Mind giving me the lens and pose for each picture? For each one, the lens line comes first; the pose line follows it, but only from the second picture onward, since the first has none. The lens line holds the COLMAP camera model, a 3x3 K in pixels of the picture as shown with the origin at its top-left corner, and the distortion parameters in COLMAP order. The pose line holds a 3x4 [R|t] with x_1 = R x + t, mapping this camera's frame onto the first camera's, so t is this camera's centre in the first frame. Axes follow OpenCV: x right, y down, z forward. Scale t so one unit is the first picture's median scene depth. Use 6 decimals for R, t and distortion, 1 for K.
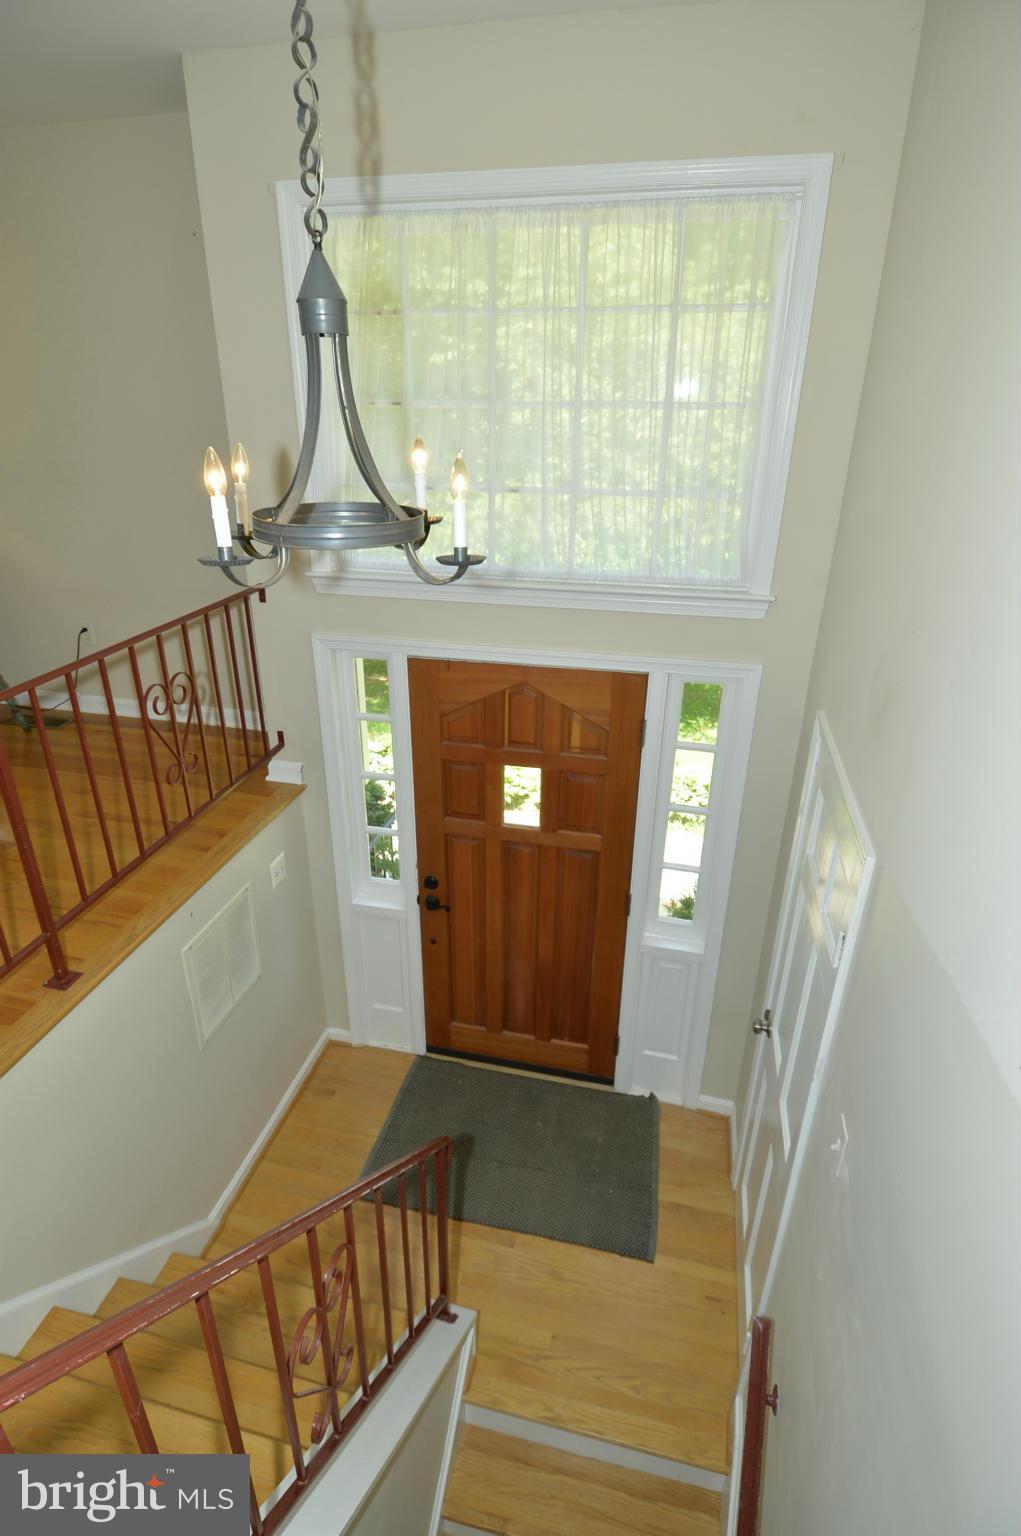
lens RADIAL K [[797.5, 0, 497.0], [0, 797.5, 771.3], [0, 0, 1]] dist [-0.001860, -0.002642]
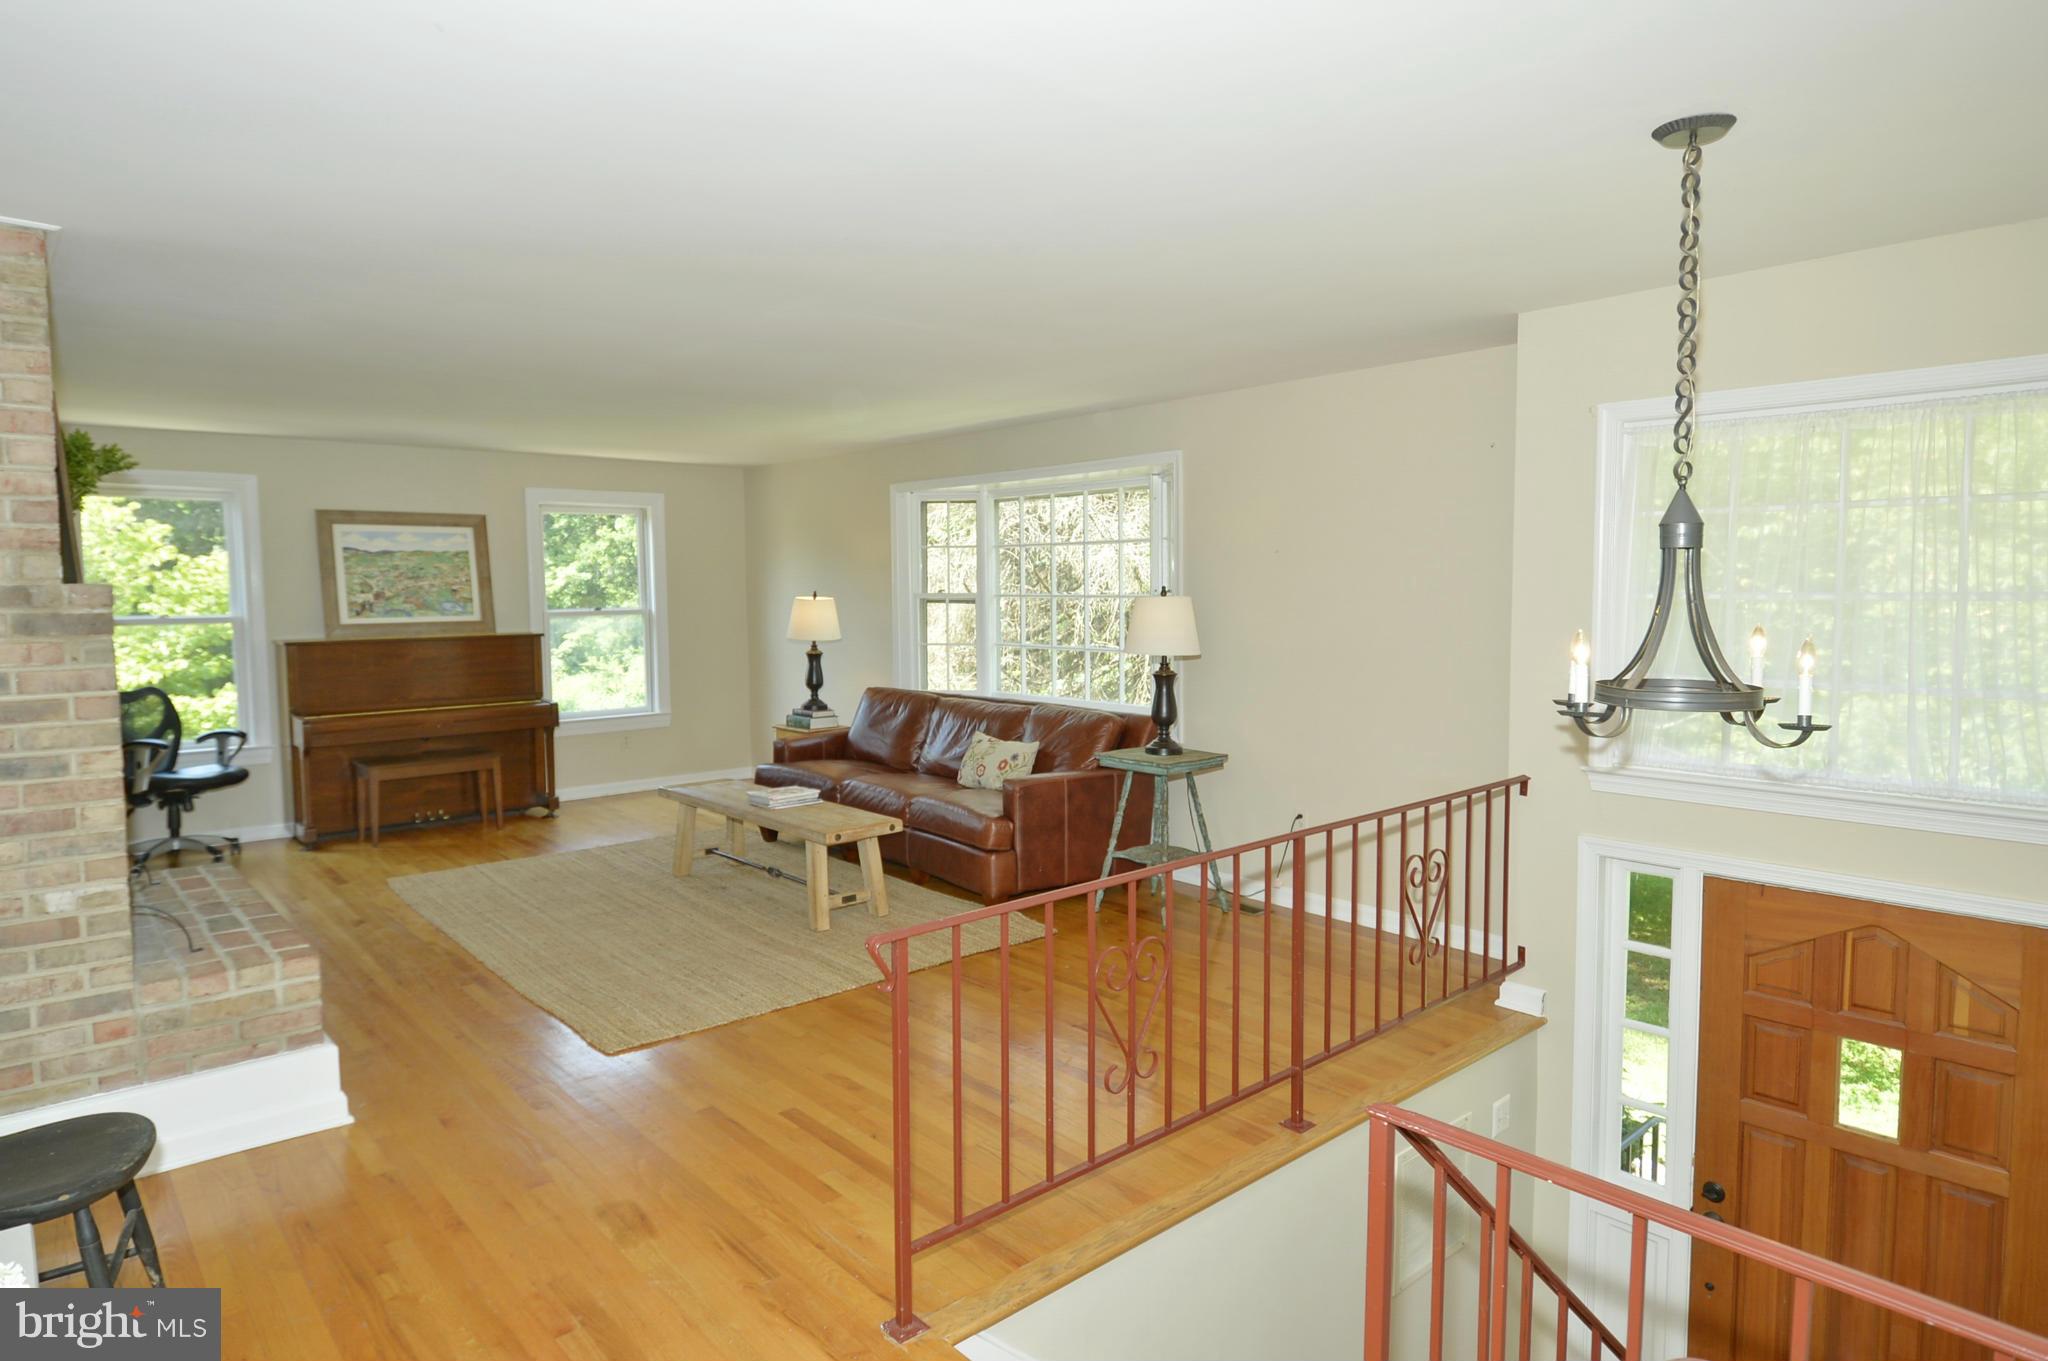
lens RADIAL K [[1181.3, 0, 1017.5], [0, 1181.3, 667.3], [0, 0, 1]] dist [0.001291, -0.008583]
pose [[0.819915, 0.030893, -0.571650, -0.003119], [-0.233611, 0.929678, -0.284825, 0.167174], [0.522651, 0.367076, 0.769474, -0.380395]]
